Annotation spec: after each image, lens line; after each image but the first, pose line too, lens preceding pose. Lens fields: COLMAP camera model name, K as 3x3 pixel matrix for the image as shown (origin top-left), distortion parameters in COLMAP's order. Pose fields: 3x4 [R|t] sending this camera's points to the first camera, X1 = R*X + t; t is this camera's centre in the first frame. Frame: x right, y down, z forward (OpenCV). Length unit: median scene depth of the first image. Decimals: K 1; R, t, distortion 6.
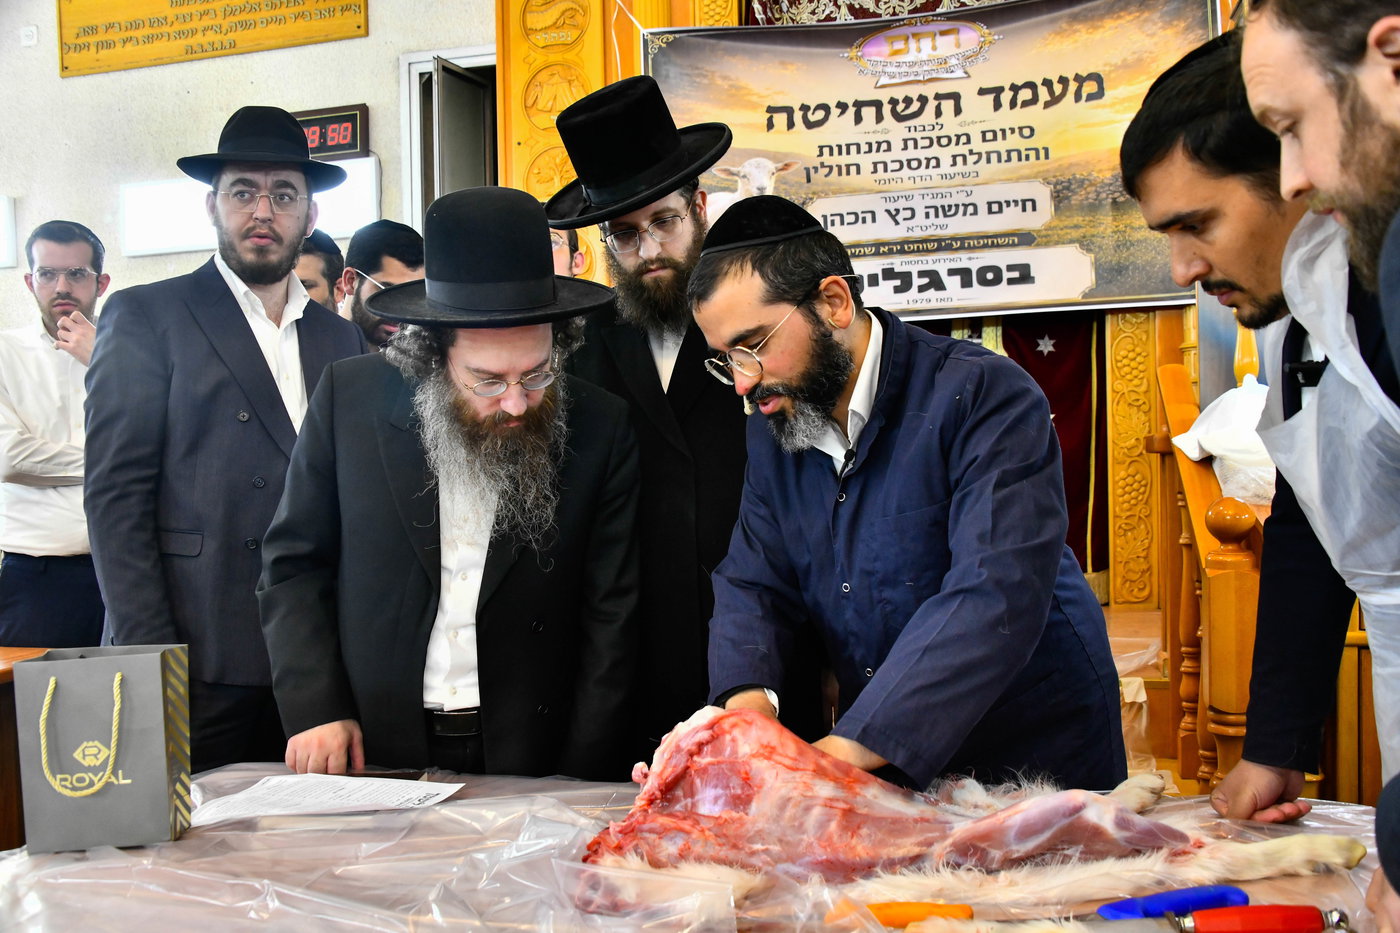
lens RADIAL K [[1223.5, 0, 715.6], [0, 1223.5, 490.3], [0, 0, 1]] dist [-0.115767, 0.111376]
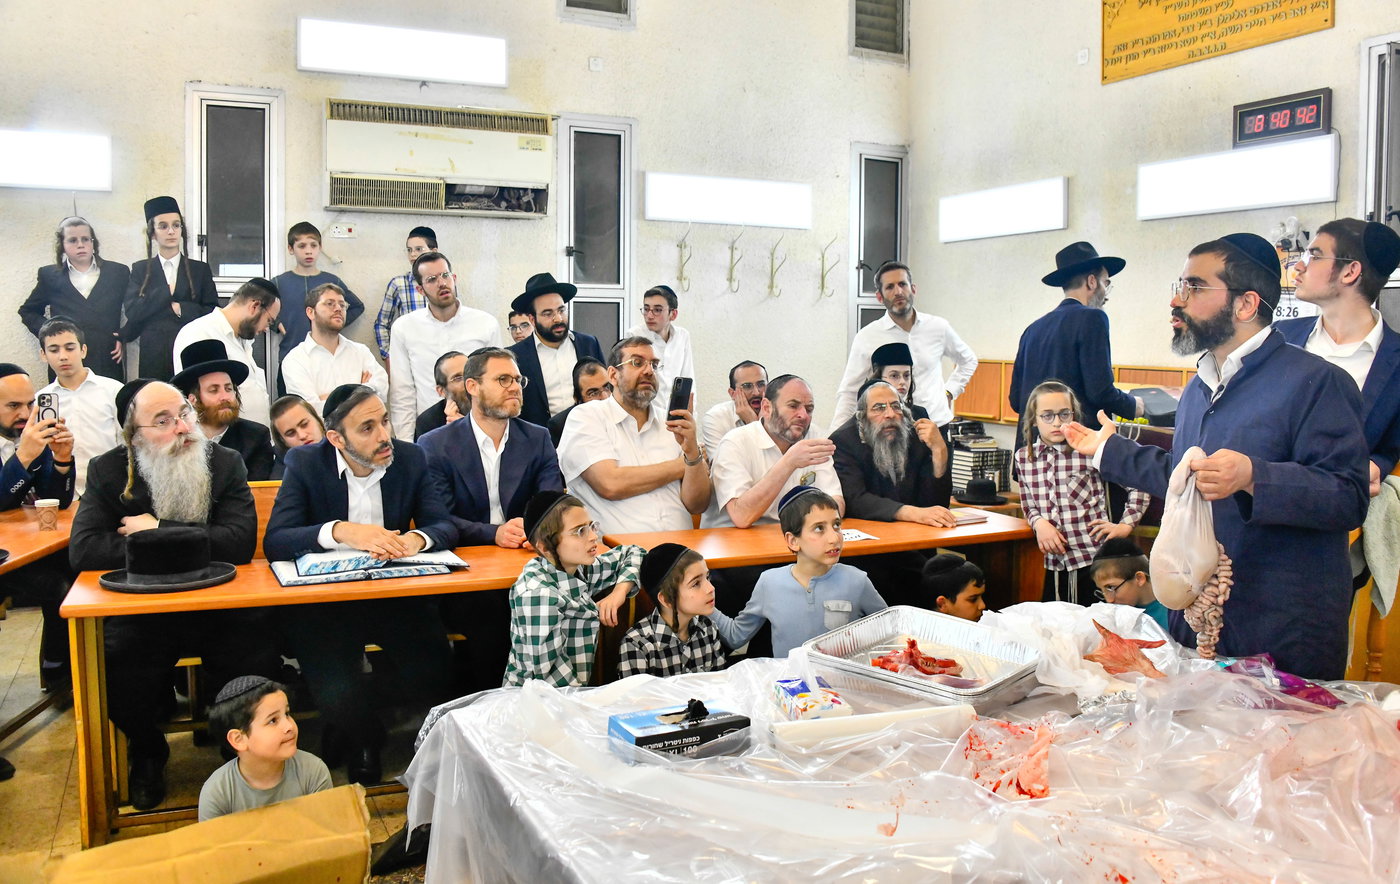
lens RADIAL K [[1121.6, 0, 713.2], [0, 1121.6, 440.1], [0, 0, 1]] dist [-0.163160, 0.073091]
pose [[0.633190, 0.101658, -0.767292, 0.176543], [-0.048080, 0.994589, 0.092095, -0.058466], [0.772502, -0.021422, 0.634651, -0.132089]]
